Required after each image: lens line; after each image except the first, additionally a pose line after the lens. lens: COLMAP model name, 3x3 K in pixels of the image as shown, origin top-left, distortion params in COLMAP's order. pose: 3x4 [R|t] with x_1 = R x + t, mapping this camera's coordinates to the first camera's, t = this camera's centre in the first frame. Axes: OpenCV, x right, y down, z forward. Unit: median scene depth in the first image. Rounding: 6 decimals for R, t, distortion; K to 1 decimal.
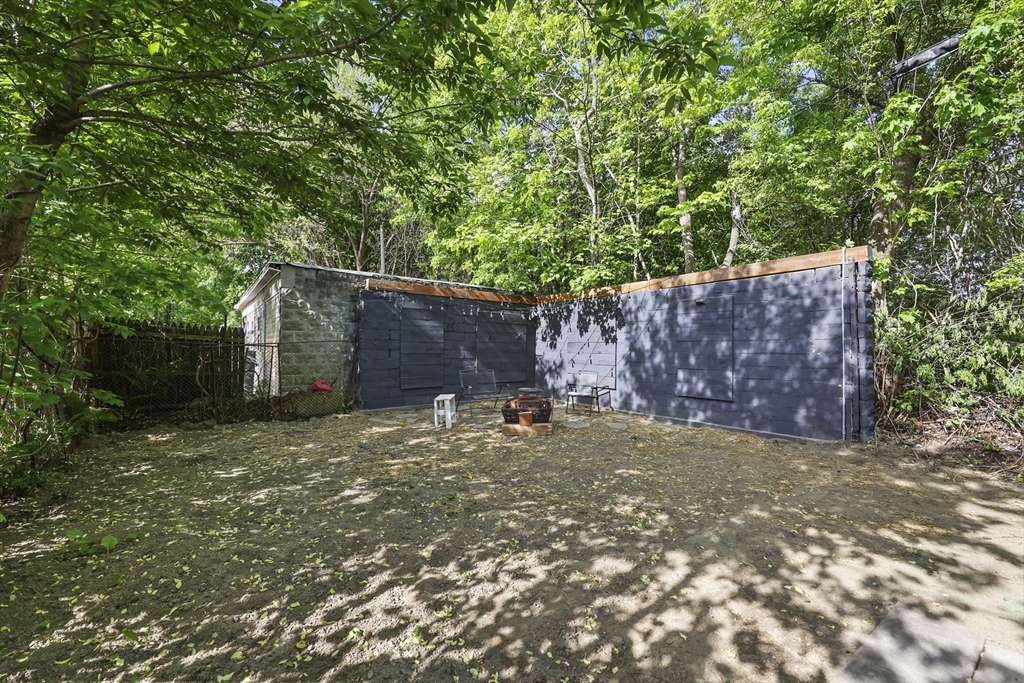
lens RADIAL K [[414.6, 0, 523.4], [0, 414.6, 356.4], [0, 0, 1]] dist [-0.001556, 0.000987]
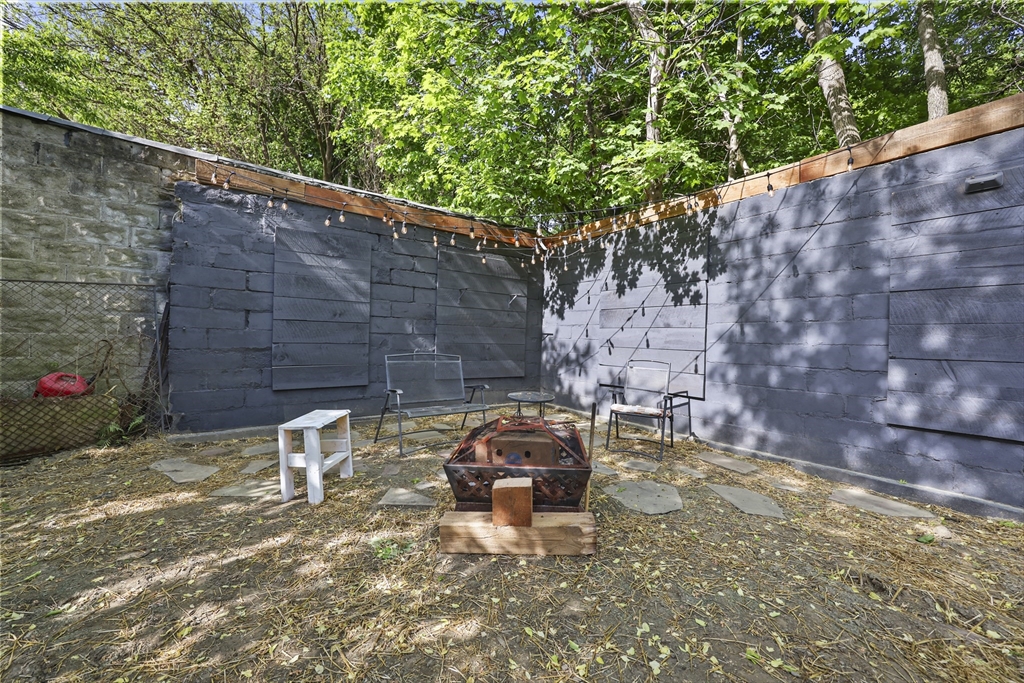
lens RADIAL K [[414.6, 0, 522.7], [0, 414.6, 341.7], [0, 0, 1]] dist [-0.001556, 0.000987]
pose [[0.999670, 0.019867, -0.016268, 0.016459], [-0.020090, 0.999704, -0.013701, 0.024636], [0.015991, 0.014024, 0.999774, 0.604967]]
